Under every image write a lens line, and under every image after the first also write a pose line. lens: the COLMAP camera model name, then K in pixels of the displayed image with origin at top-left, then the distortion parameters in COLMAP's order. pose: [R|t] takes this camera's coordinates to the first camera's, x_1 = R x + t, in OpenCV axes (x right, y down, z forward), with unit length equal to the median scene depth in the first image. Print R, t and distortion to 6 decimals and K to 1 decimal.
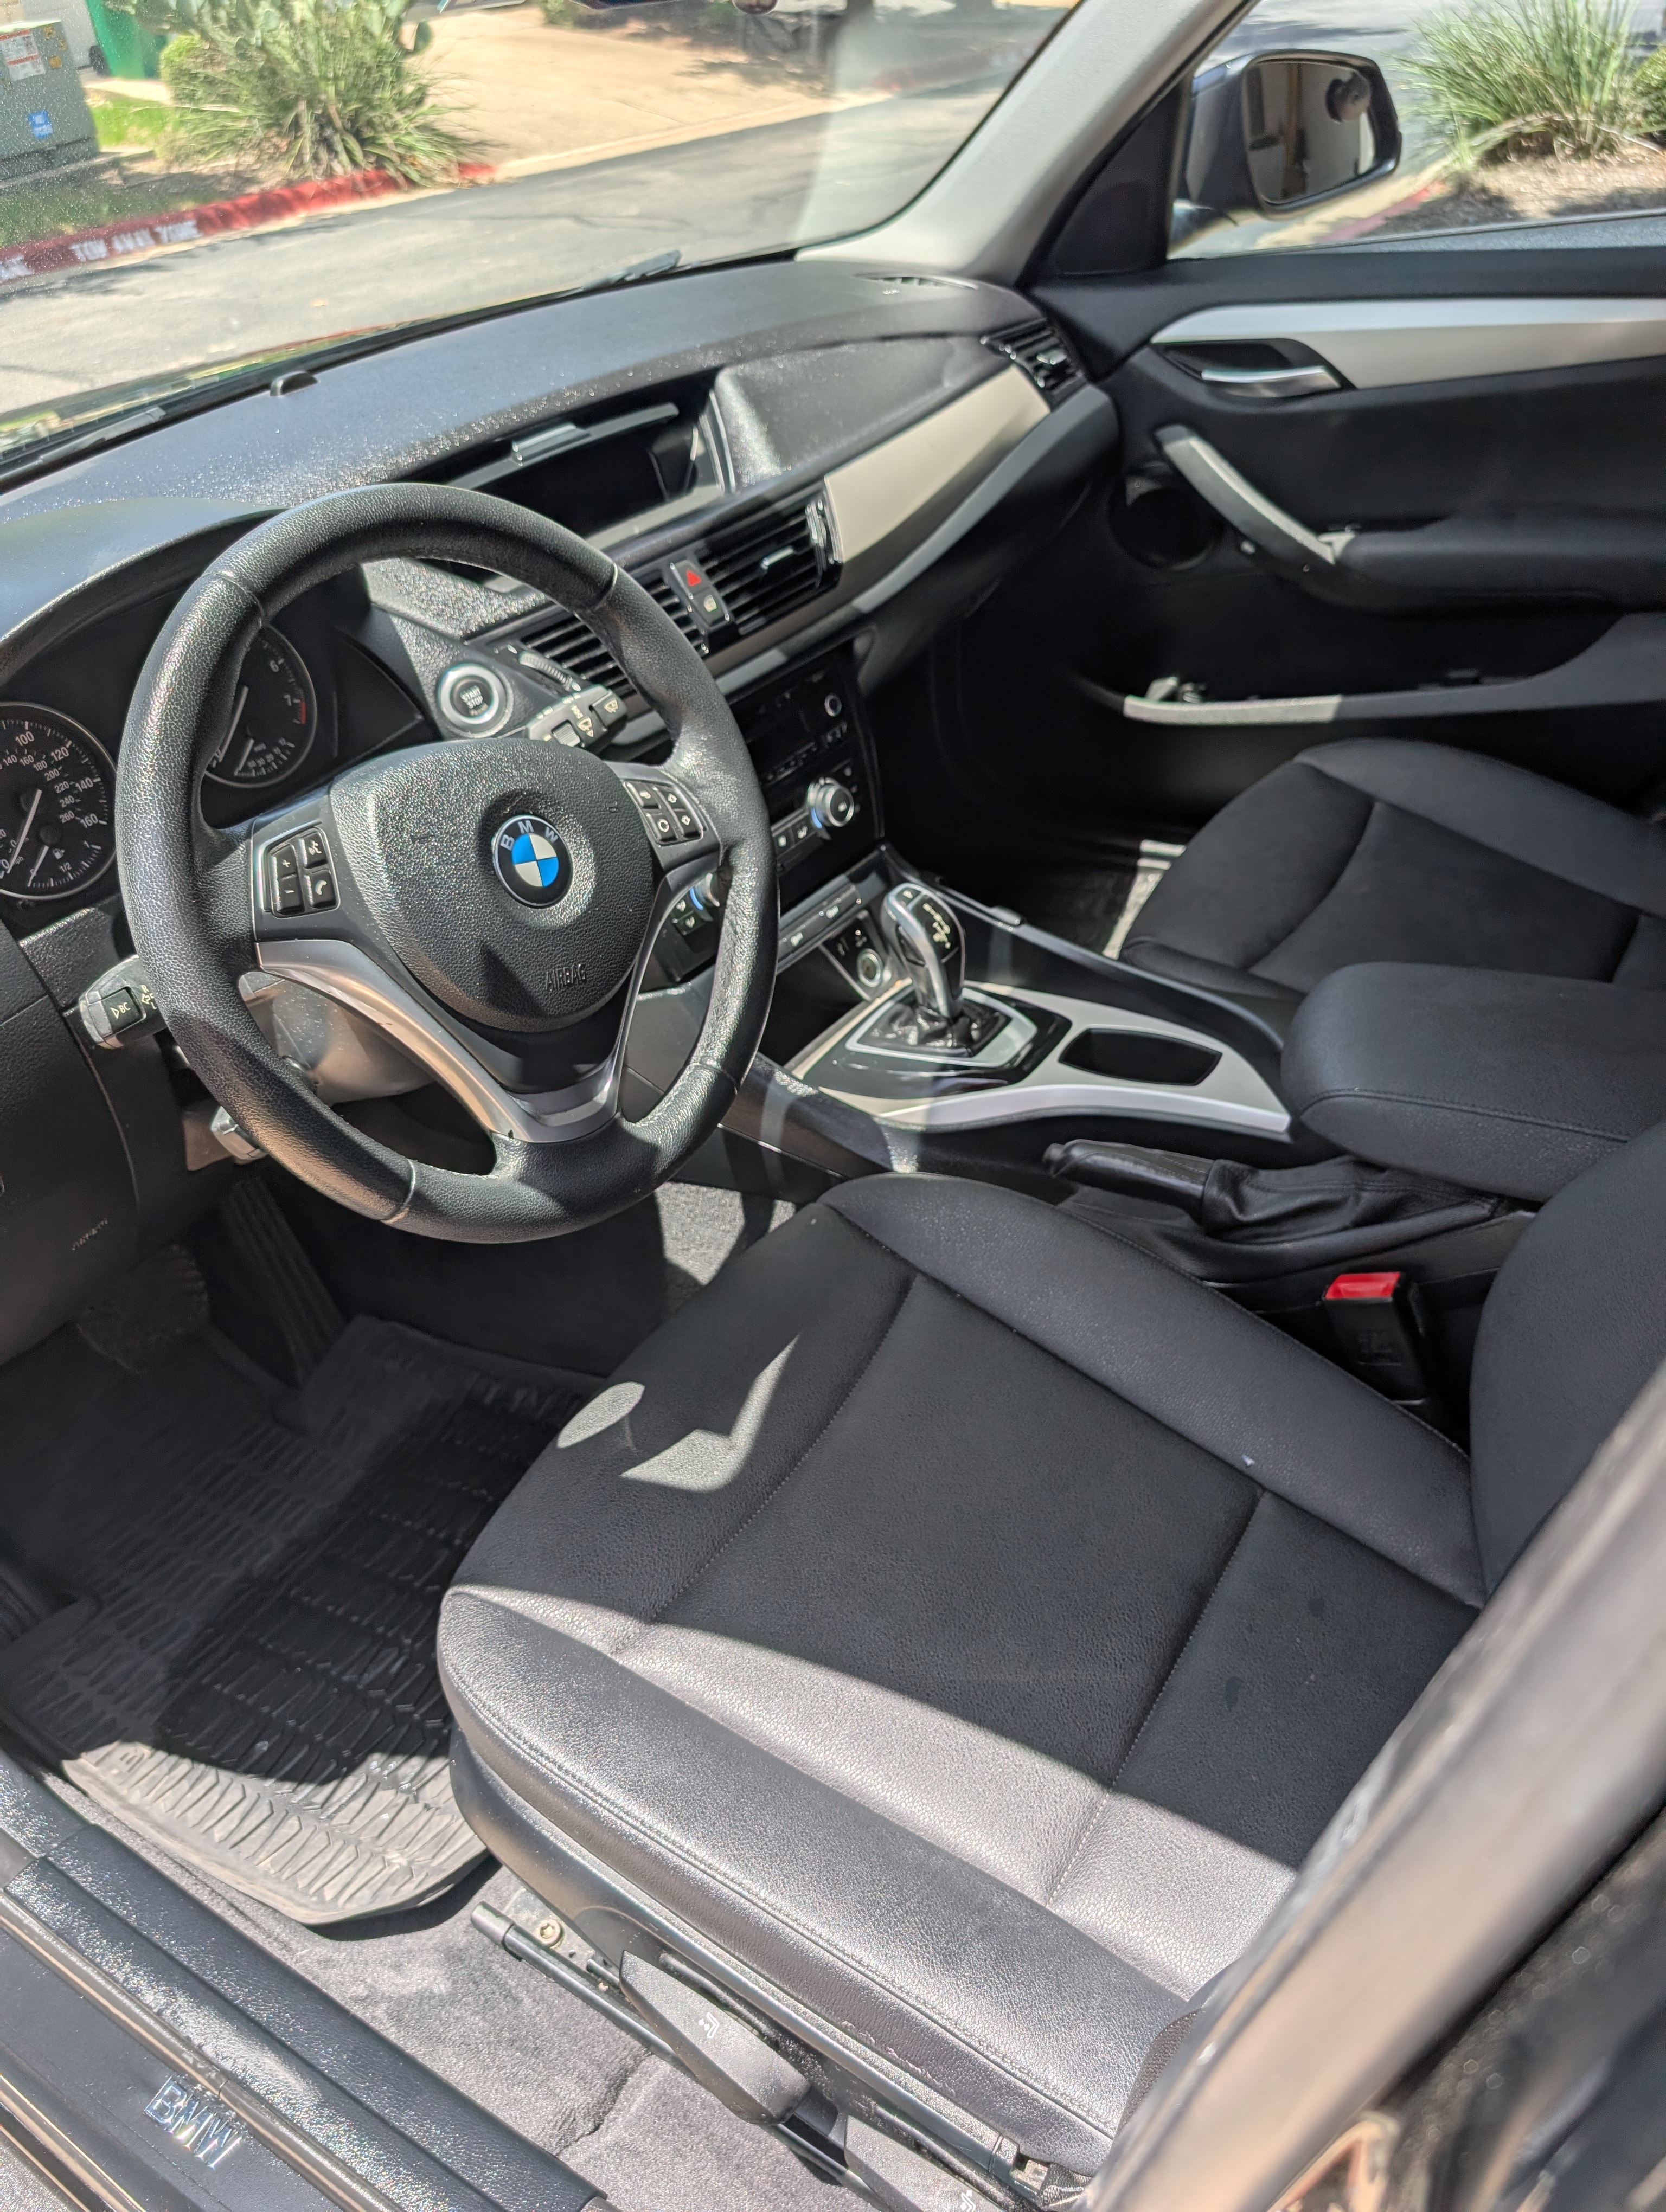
lens RADIAL K [[1584.0, 0, 839.7], [0, 1584.0, 1111.5], [0, 0, 1]] dist [-0.003884, 0.002315]
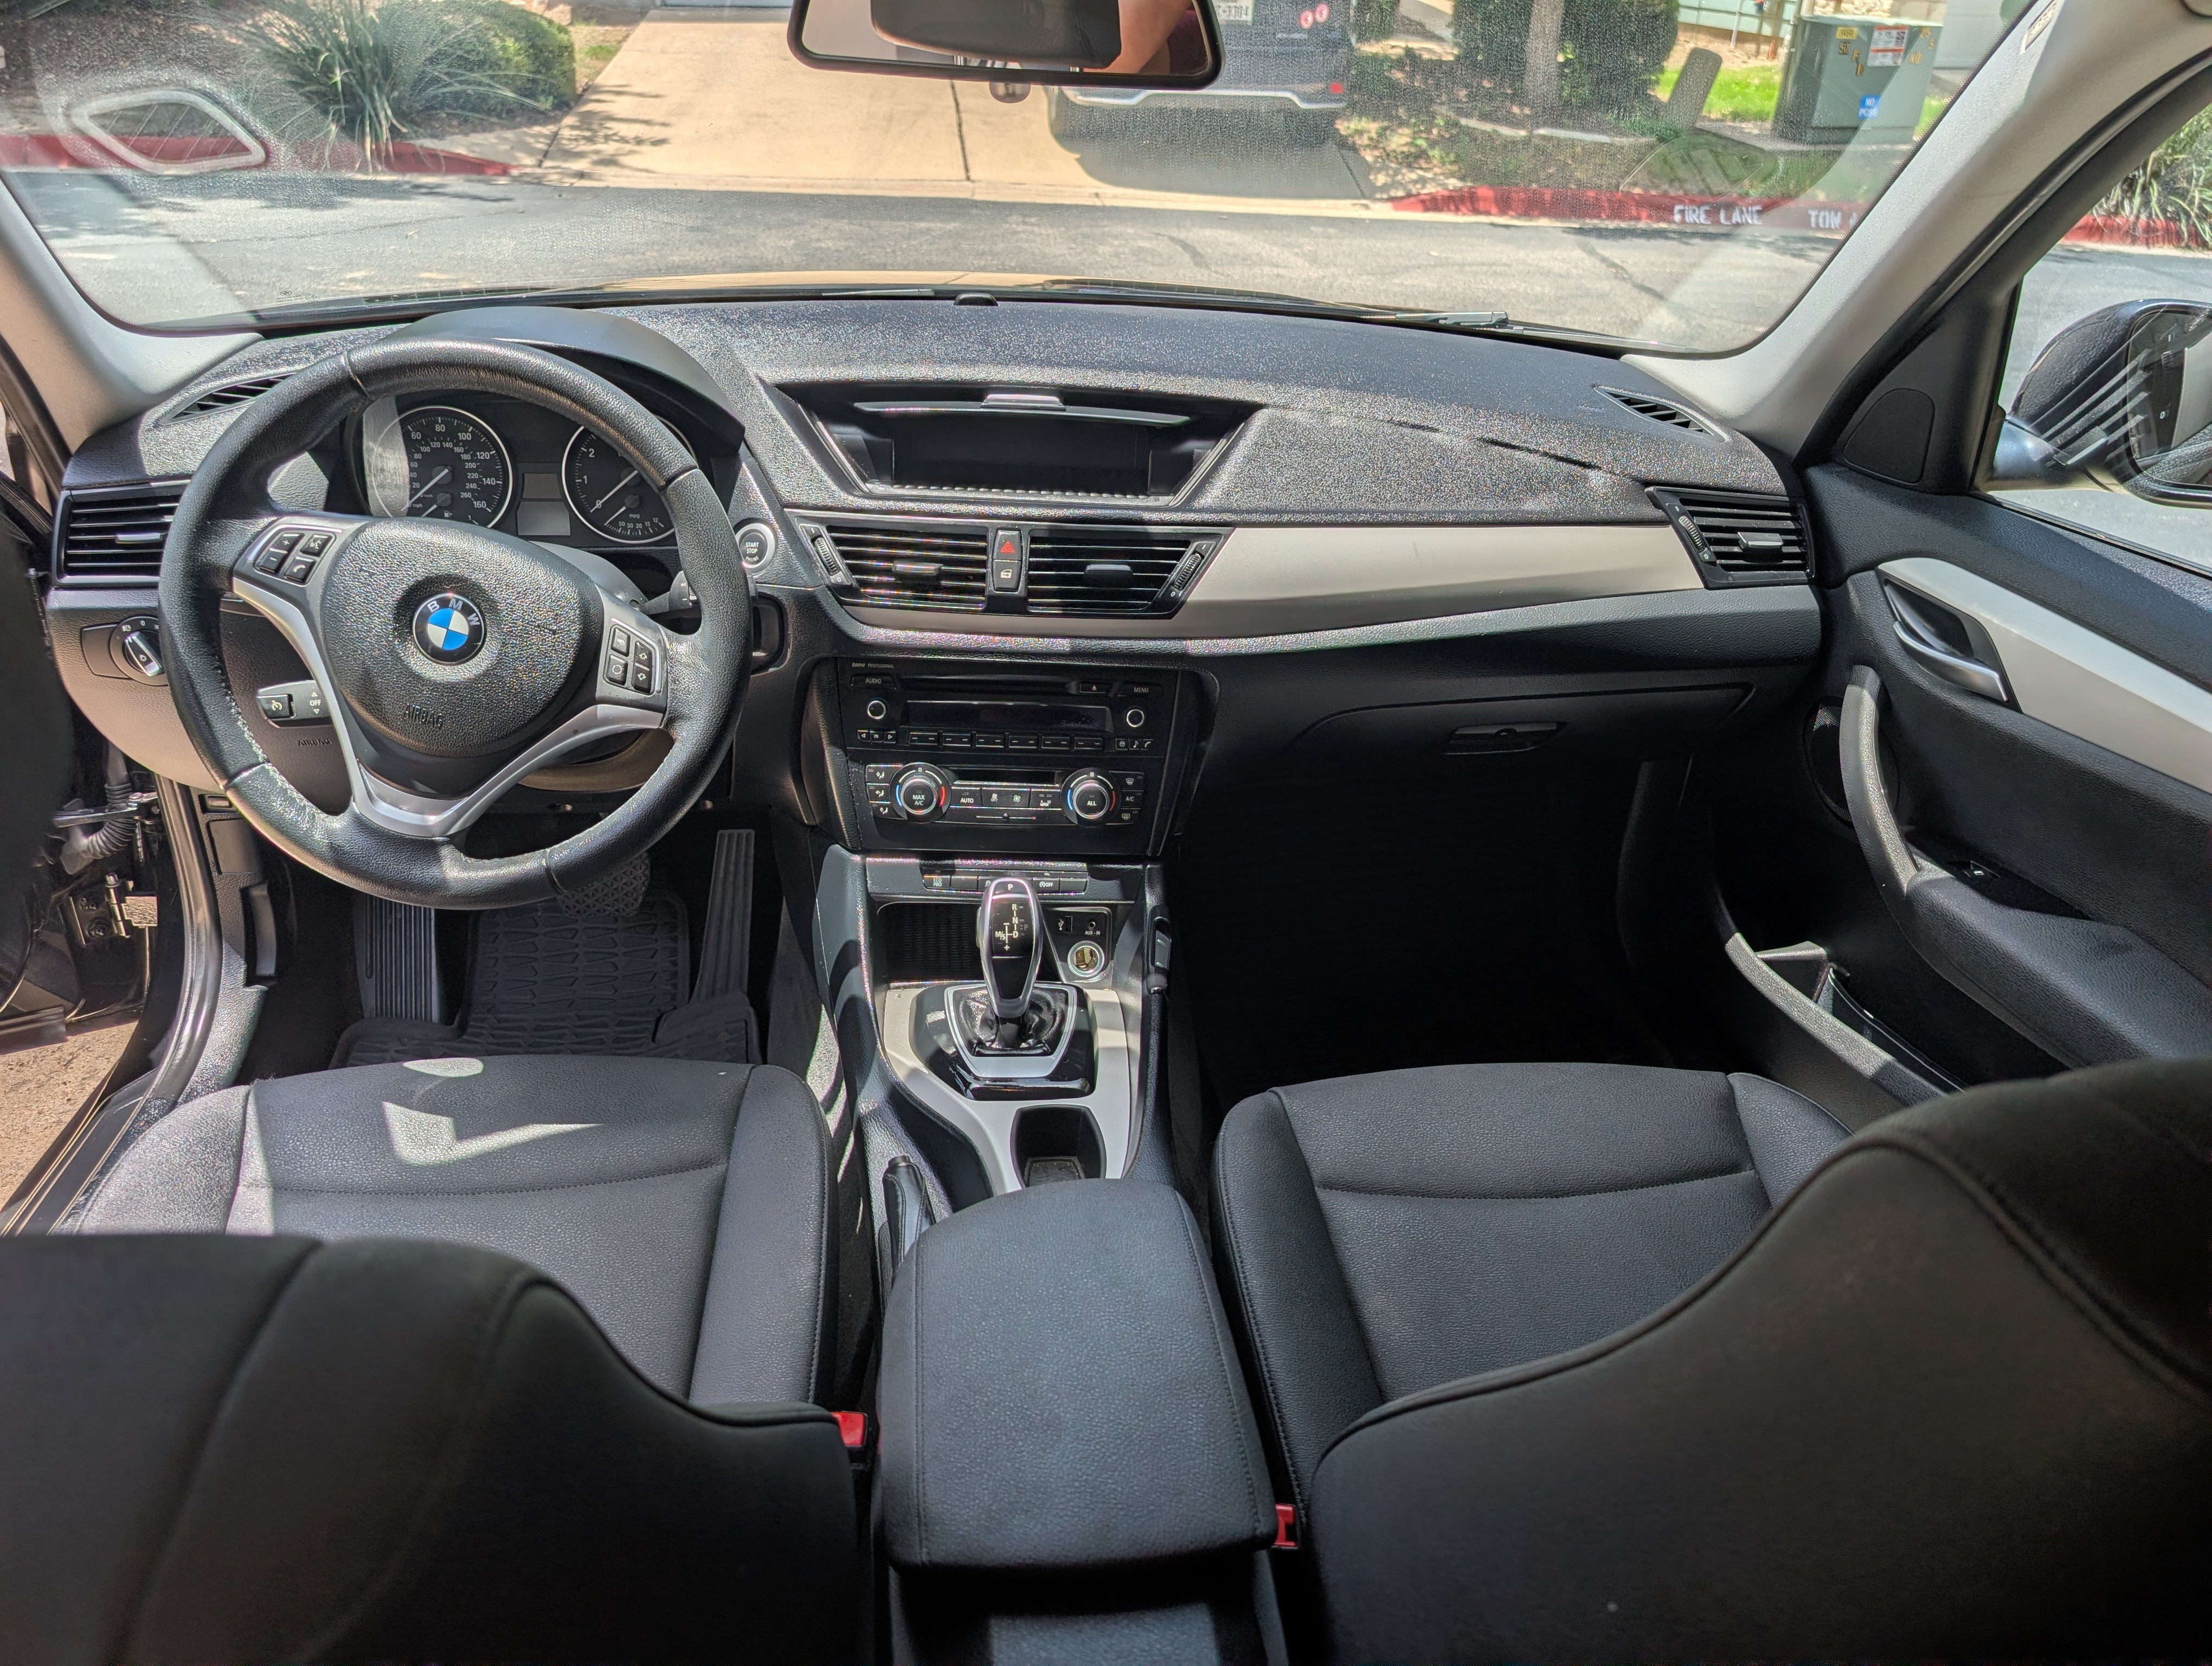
lens RADIAL K [[1584.0, 0, 1104.5], [0, 1584.0, 833.7], [0, 0, 1]] dist [-0.003884, 0.002315]
pose [[0.630340, 0.482354, -0.608281, 0.538328], [-0.553024, 0.828898, 0.084219, -0.225007], [0.544827, 0.283307, 0.789241, 0.165200]]
